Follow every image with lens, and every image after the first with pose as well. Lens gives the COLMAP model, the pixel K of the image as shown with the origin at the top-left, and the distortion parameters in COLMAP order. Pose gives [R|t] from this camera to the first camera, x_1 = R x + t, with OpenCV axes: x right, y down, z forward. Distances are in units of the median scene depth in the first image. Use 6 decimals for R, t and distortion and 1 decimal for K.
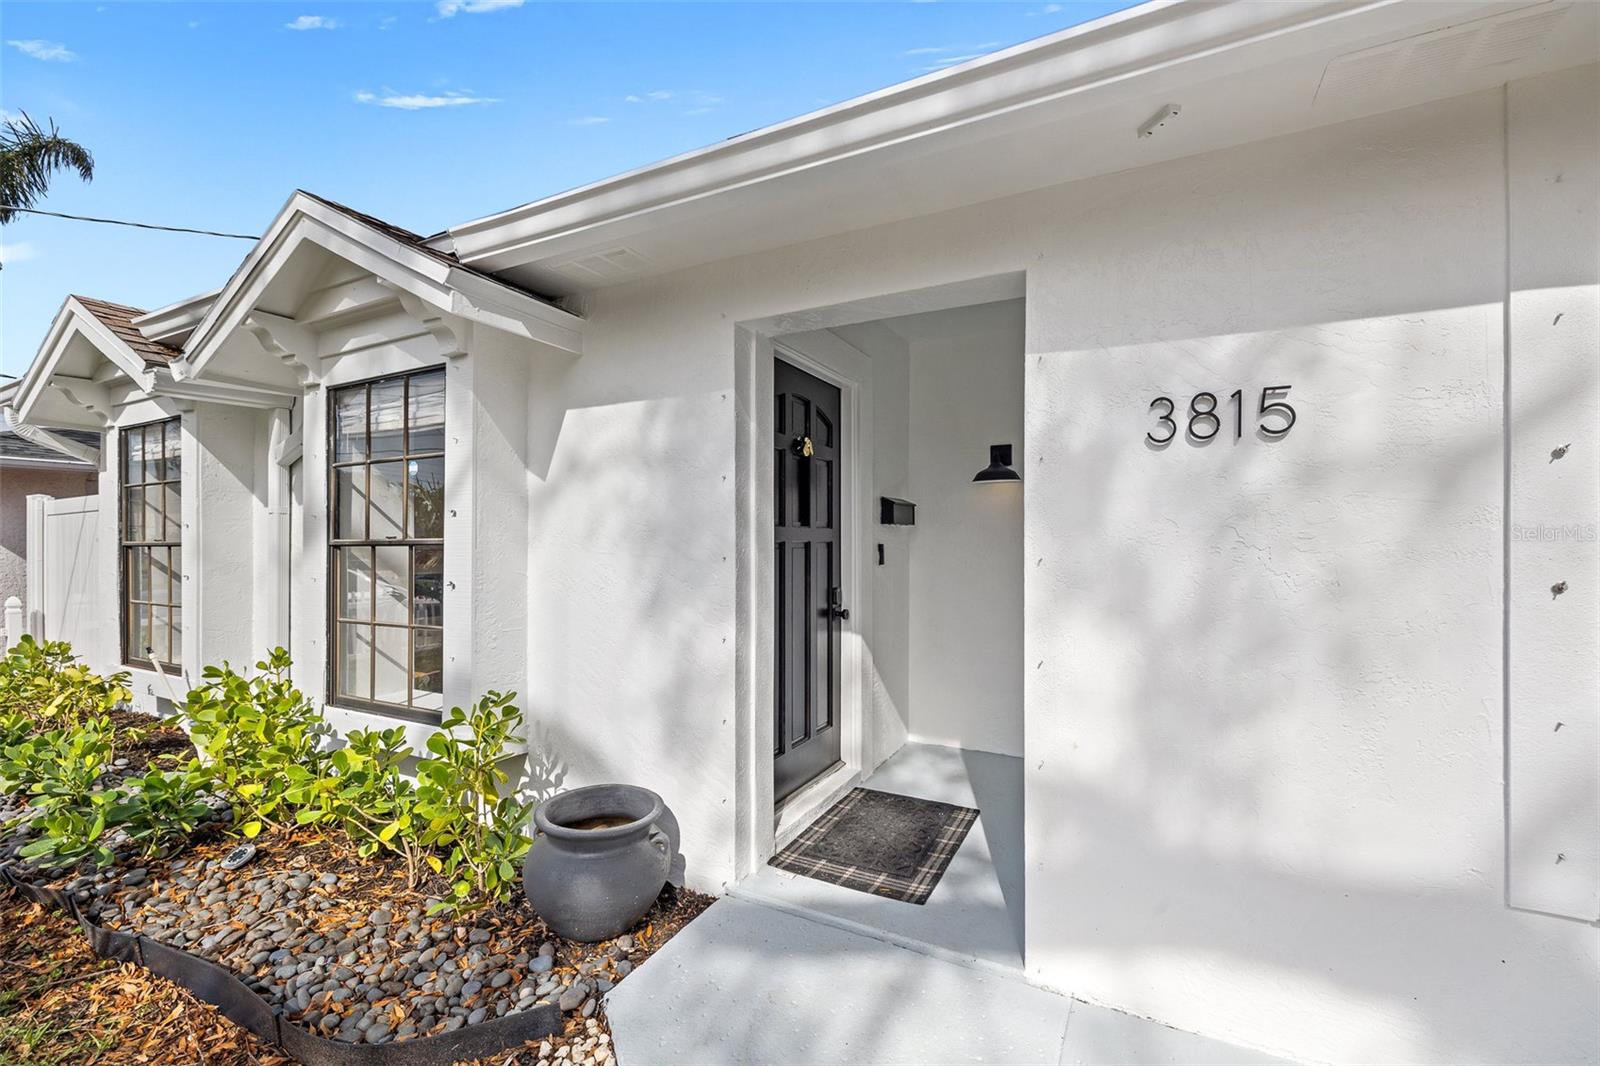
lens RADIAL K [[681.7, 0, 800.0], [0, 681.7, 533.0], [0, 0, 1]] dist [-0.000317, -0.000007]
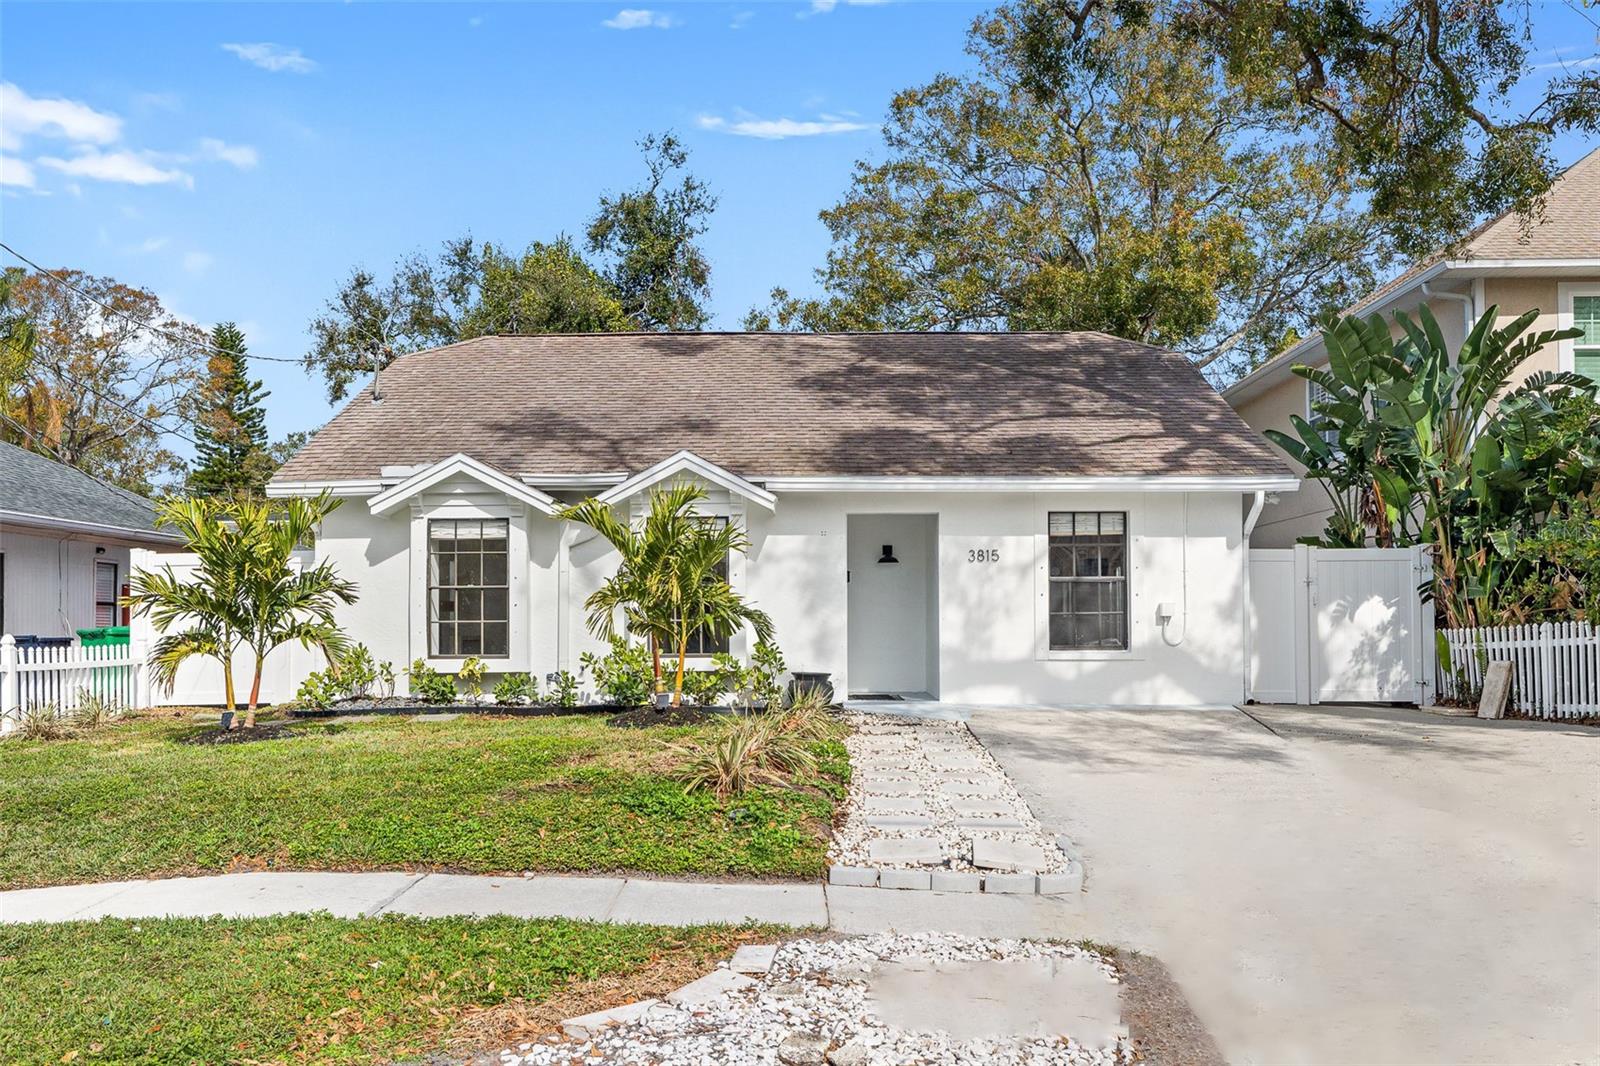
lens RADIAL K [[1362.6, 0, 800.0], [0, 1362.6, 533.0], [0, 0, 1]] dist [-0.005720, 0.004106]
pose [[0.890057, 0.030426, 0.454833, -2.753298], [-0.003085, 0.998149, -0.060735, 0.132444], [-0.455839, 0.052654, 0.888504, -3.889856]]
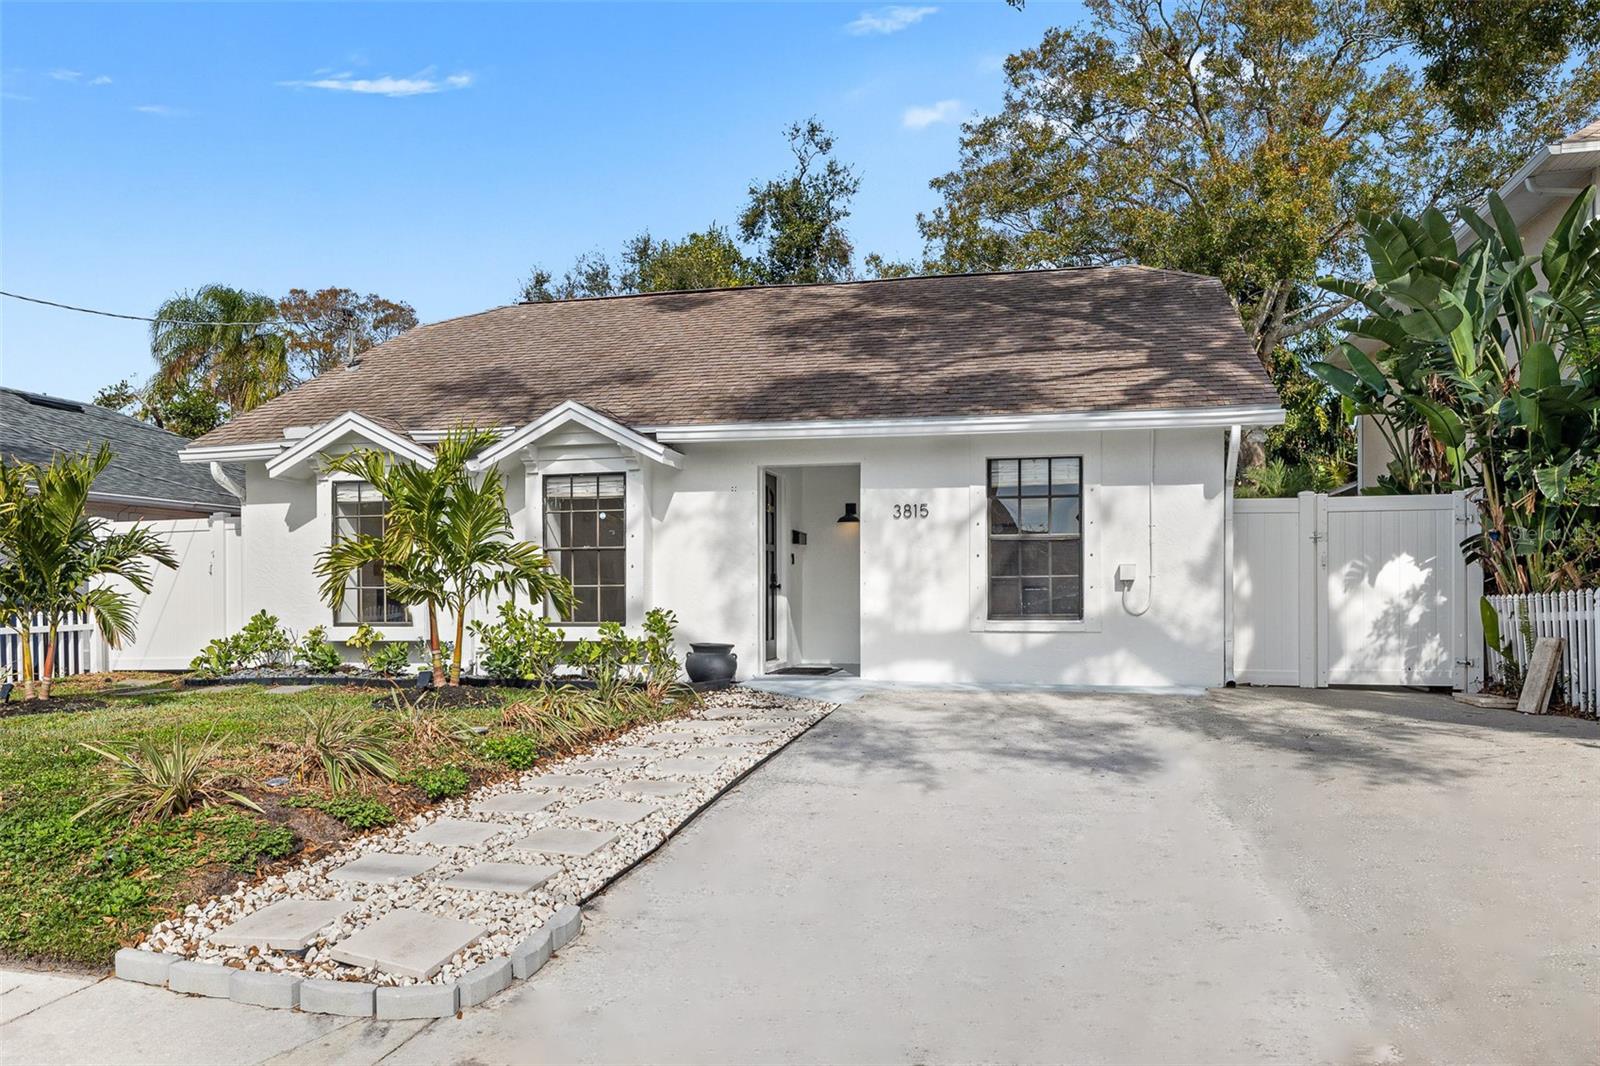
lens RADIAL K [[1191.3, 0, 797.4], [0, 1191.3, 556.5], [0, 0, 1]] dist [-0.028252, 0.030359]
pose [[0.968008, 0.005986, 0.250849, -1.024182], [-0.000850, 0.999788, -0.020579, 0.132915], [-0.250919, 0.019708, 0.967807, -3.272519]]
